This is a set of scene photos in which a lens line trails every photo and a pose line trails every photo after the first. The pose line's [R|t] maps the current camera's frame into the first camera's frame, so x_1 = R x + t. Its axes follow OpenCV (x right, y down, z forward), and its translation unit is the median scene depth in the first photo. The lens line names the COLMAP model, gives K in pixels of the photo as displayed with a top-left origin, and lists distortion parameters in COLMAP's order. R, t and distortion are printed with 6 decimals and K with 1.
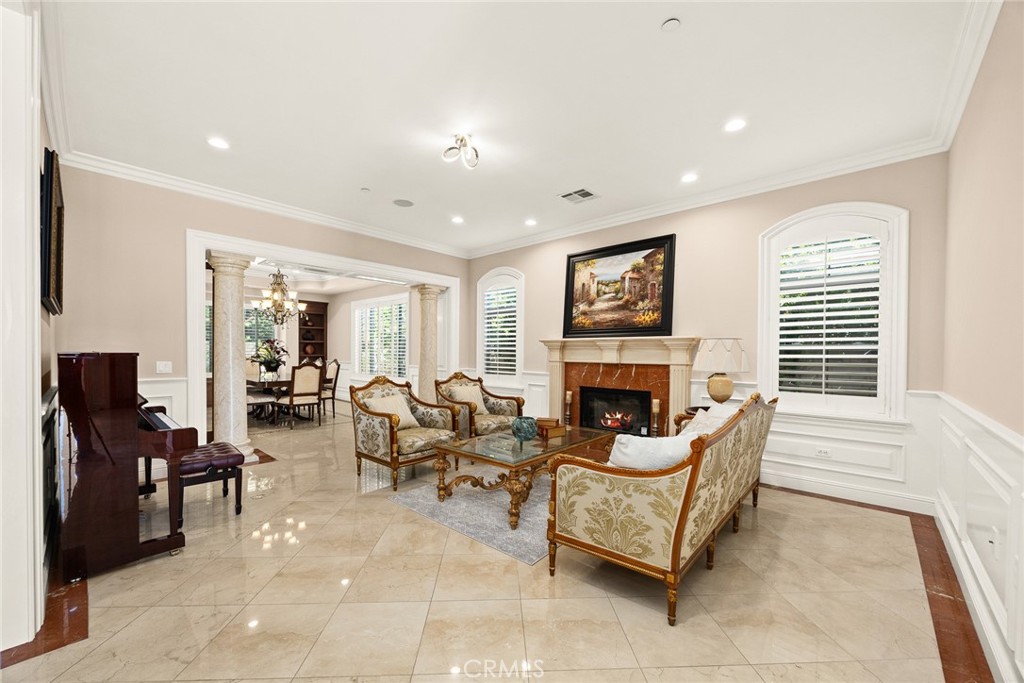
lens RADIAL K [[400.2, 0, 510.2], [0, 400.2, 351.4], [0, 0, 1]] dist [-0.001653, 0.000262]
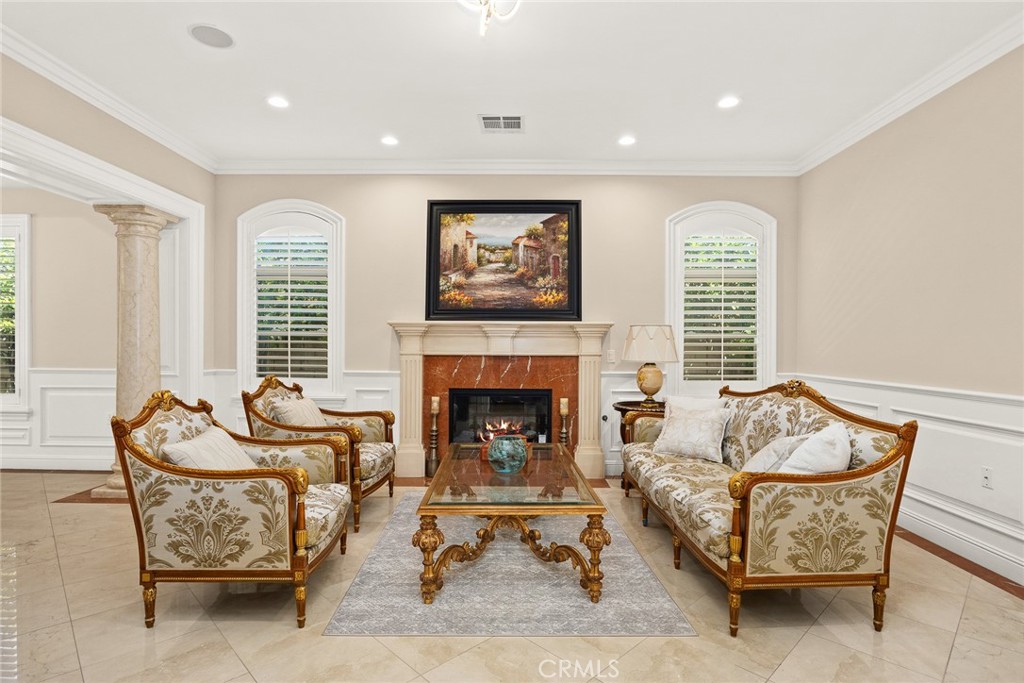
lens RADIAL K [[522.7, 0, 510.6], [0, 522.7, 341.7], [0, 0, 1]] dist [0.001406, -0.000102]
pose [[0.735955, -0.000578, 0.677031, -0.415202], [0.000125, 1.000000, 0.000718, 0.003363], [-0.677031, -0.000444, 0.735955, 0.268452]]
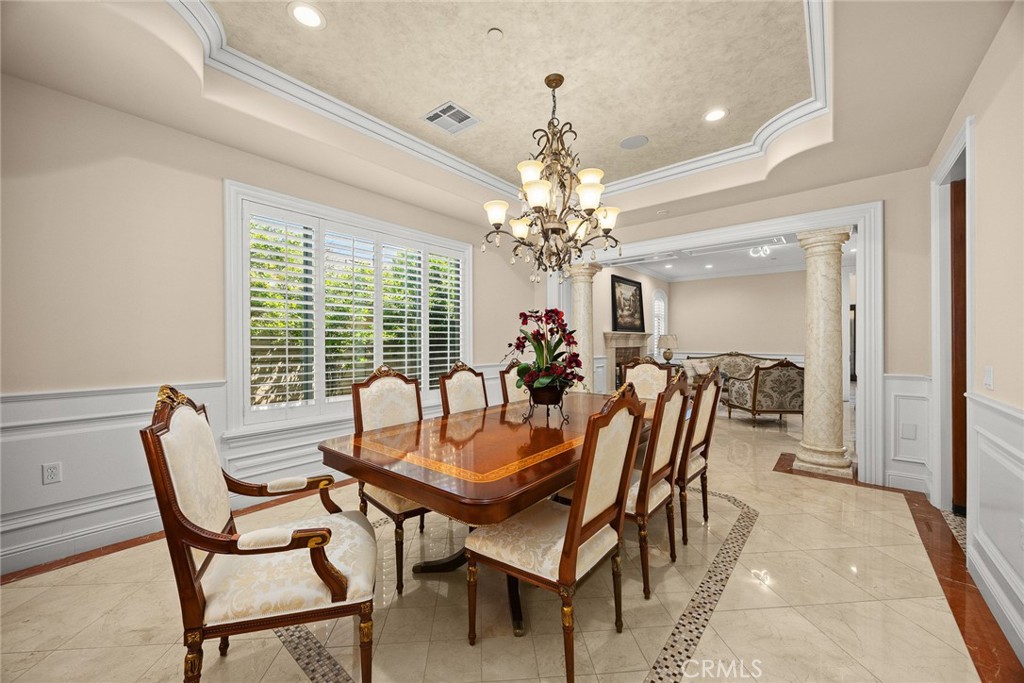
lens RADIAL K [[400.2, 0, 510.5], [0, 400.2, 342.2], [0, 0, 1]] dist [-0.001653, 0.000262]
pose [[-0.041593, -0.003841, 0.999127, -1.477482], [-0.004633, 0.999983, 0.003651, 0.003263], [-0.999124, -0.004477, -0.041610, 1.627221]]
